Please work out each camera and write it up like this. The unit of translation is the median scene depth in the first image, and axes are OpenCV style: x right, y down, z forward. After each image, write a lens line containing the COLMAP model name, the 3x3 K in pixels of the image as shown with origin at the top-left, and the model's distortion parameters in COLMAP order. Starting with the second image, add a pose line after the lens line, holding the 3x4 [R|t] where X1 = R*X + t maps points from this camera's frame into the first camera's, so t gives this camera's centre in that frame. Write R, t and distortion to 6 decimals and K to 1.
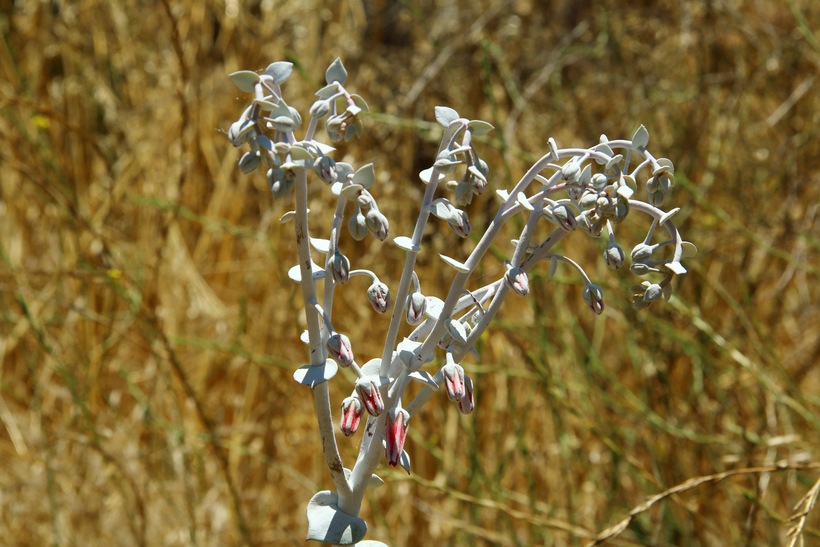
lens RADIAL K [[2759.7, 0, 409.9], [0, 2759.7, 273.5], [0, 0, 1]] dist [-0.187262, 0.000000]
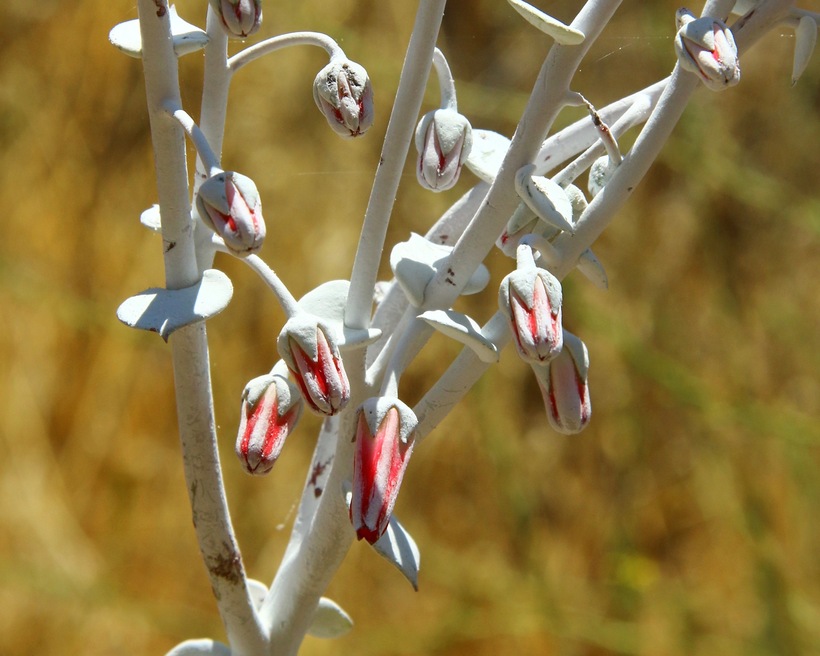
lens RADIAL K [[4687.3, 0, 411.0], [0, 4687.3, 327.9], [0, 0, 1]] dist [0.382071, 0.000000]
pose [[0.999194, 0.022917, -0.032942, 0.019885], [-0.026221, 0.994269, -0.103646, 0.105584], [0.030378, 0.104426, 0.994069, 0.356820]]
